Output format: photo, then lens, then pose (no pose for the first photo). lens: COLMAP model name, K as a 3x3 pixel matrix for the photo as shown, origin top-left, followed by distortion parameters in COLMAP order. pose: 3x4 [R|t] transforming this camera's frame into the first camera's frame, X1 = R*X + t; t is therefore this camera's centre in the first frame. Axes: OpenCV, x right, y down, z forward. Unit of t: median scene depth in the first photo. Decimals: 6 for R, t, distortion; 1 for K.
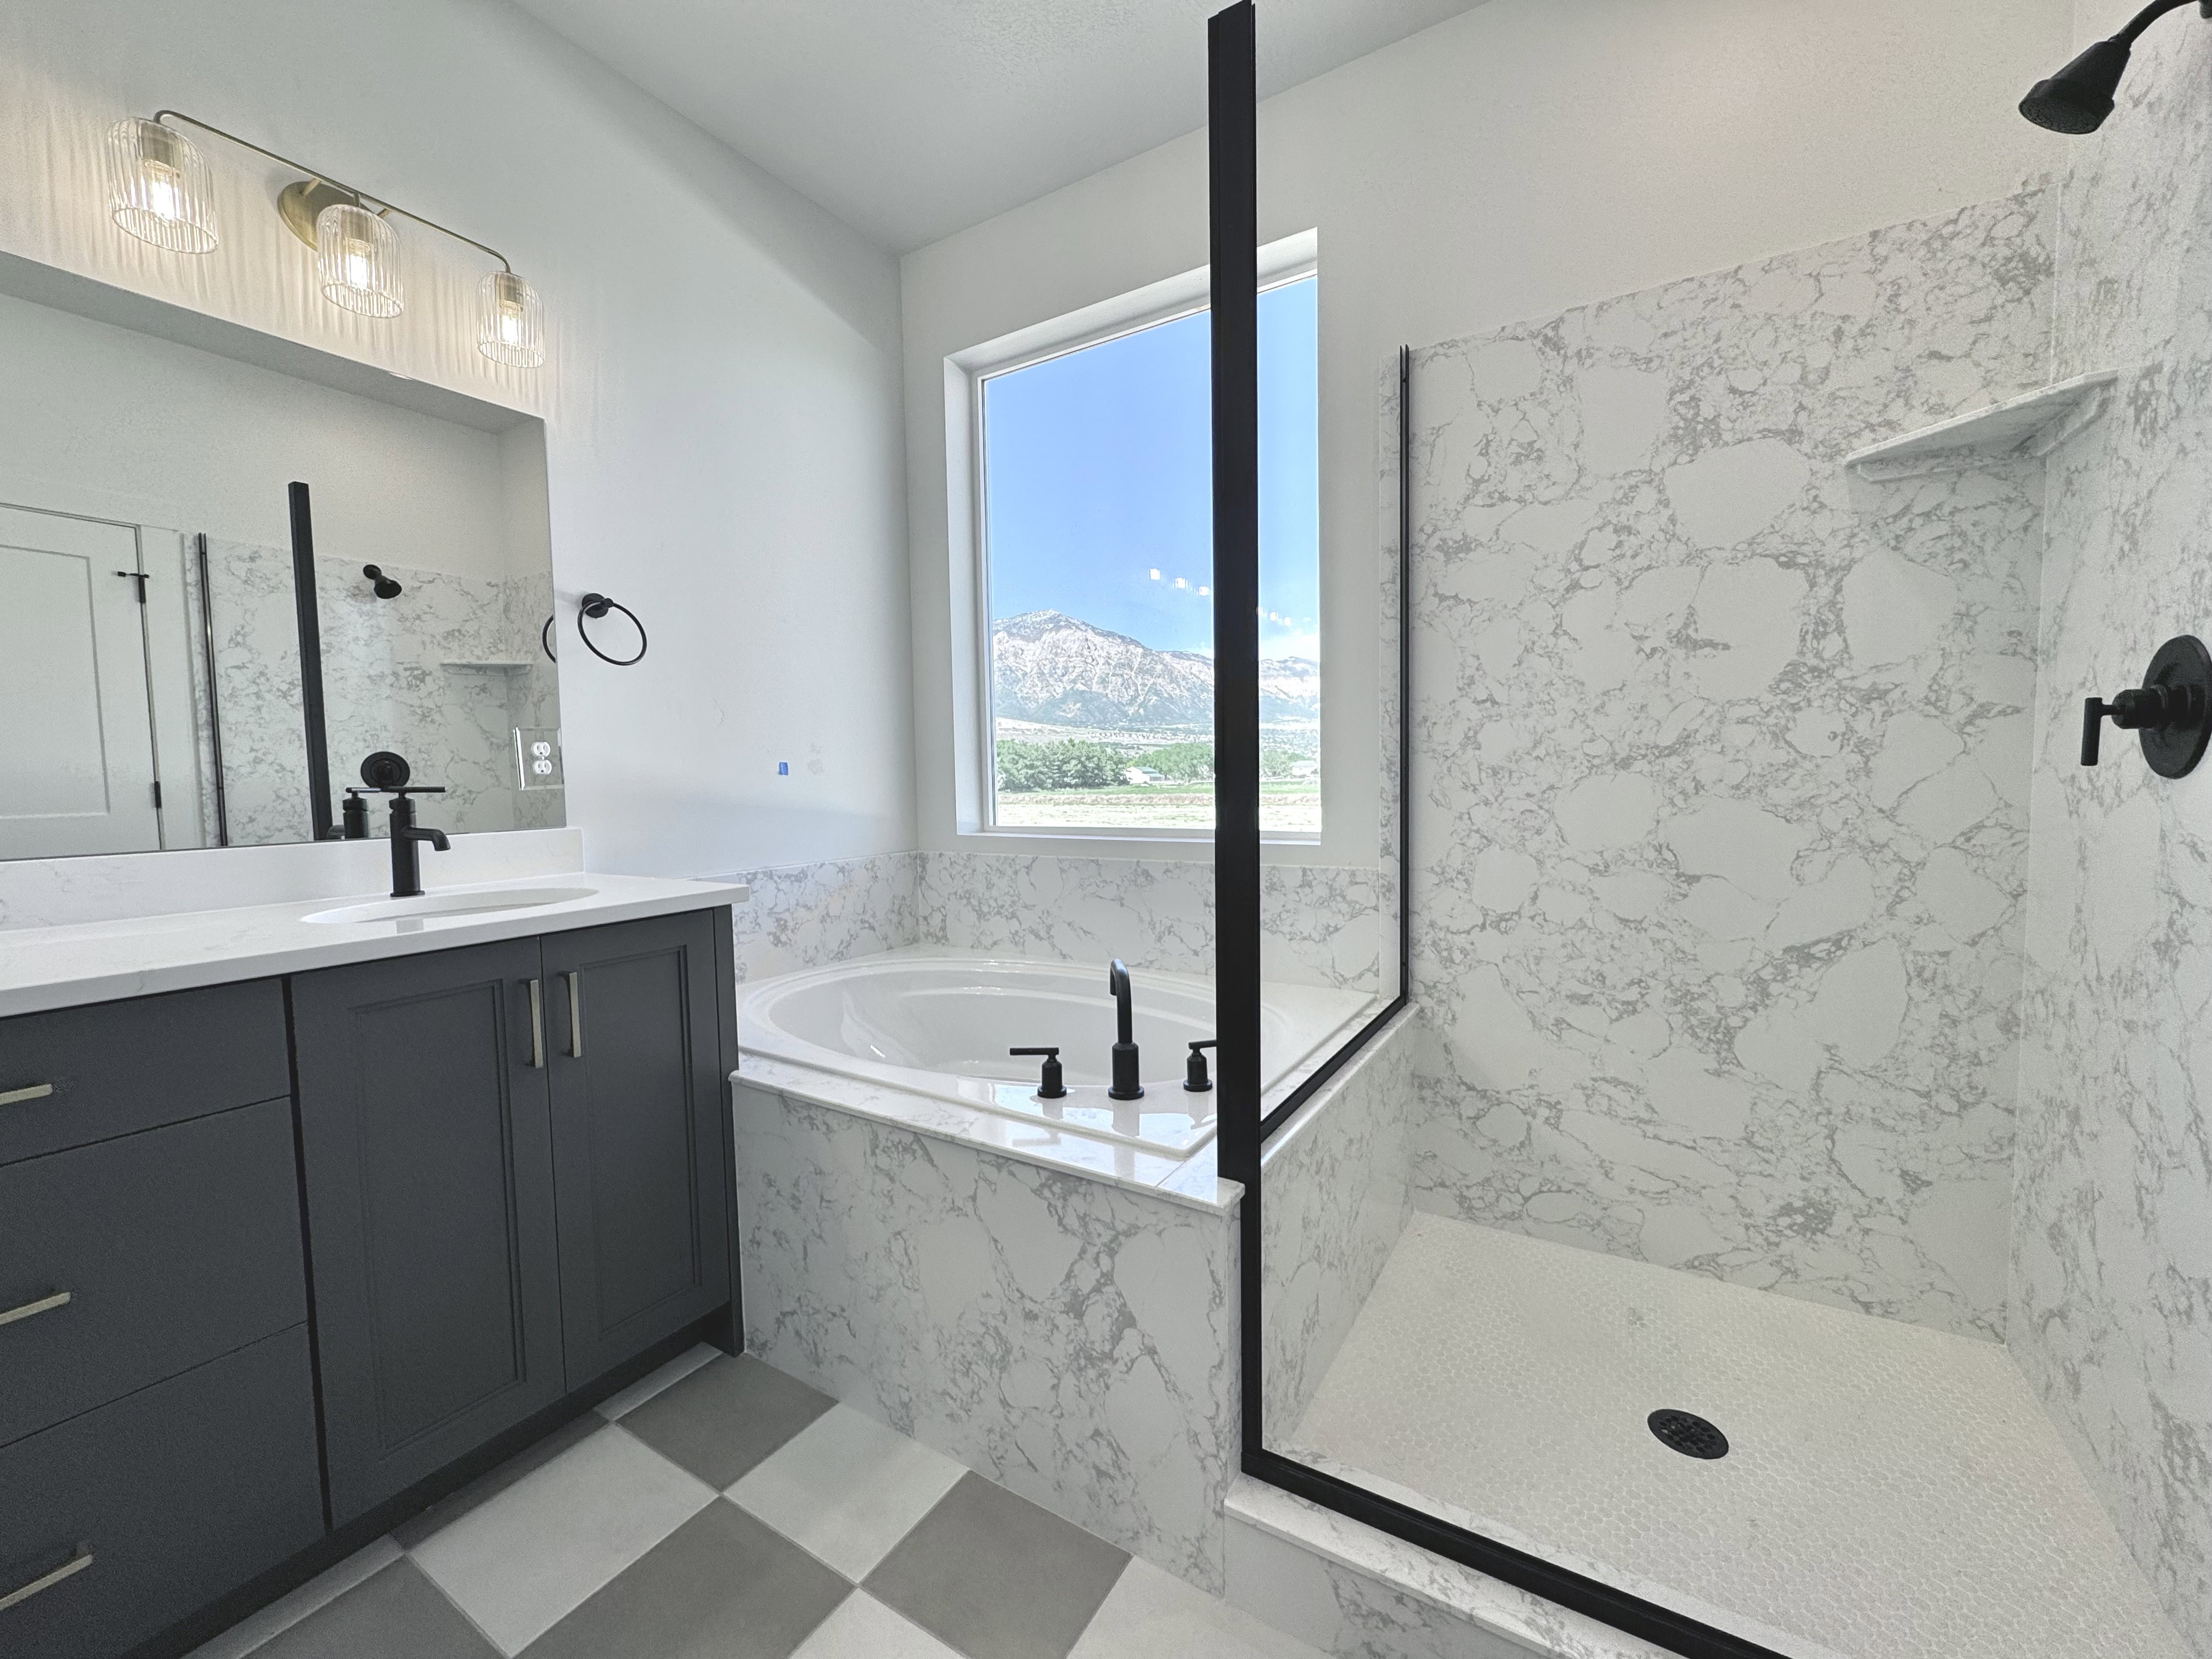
lens RADIAL K [[889.3, 0, 1111.0], [0, 889.3, 830.0], [0, 0, 1]] dist [-0.003158, 0.000167]
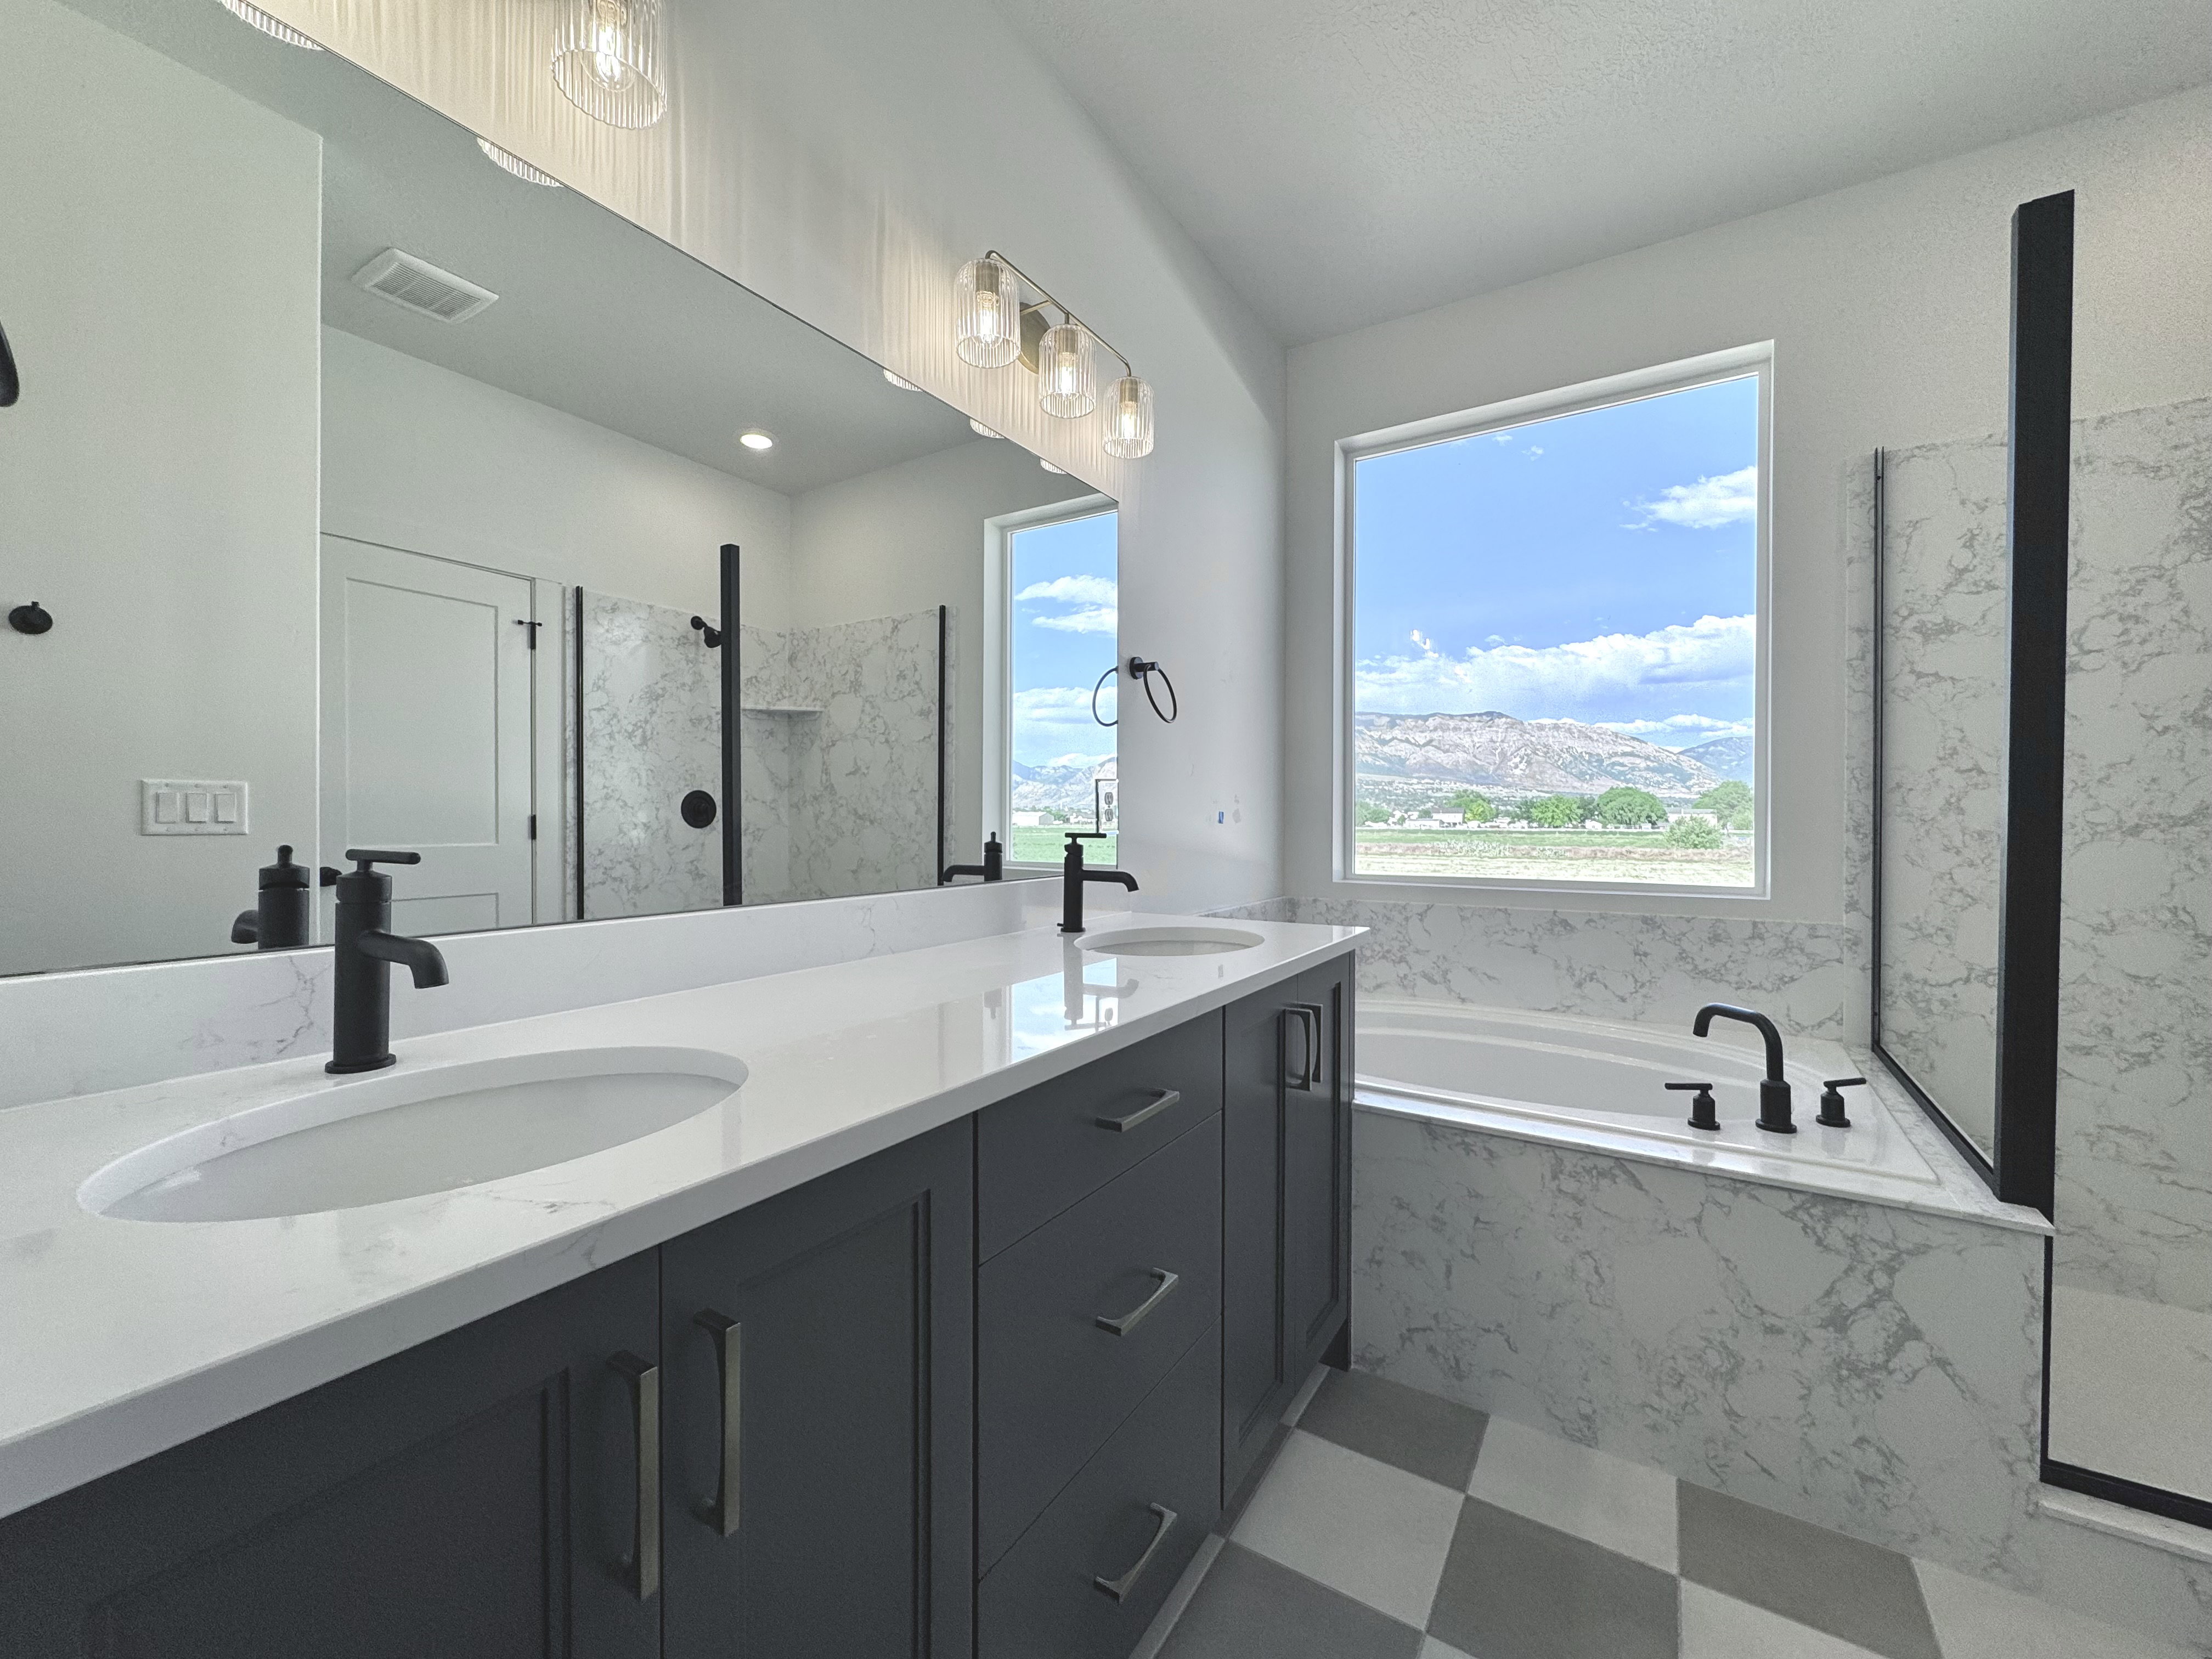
lens RADIAL K [[889.3, 0, 1111.0], [0, 889.3, 830.0], [0, 0, 1]] dist [-0.003158, 0.000167]
pose [[0.999735, 0.019576, -0.012087, -0.664320], [-0.020154, 0.998560, -0.049717, 0.002570], [0.011097, 0.049948, 0.998690, -0.094558]]
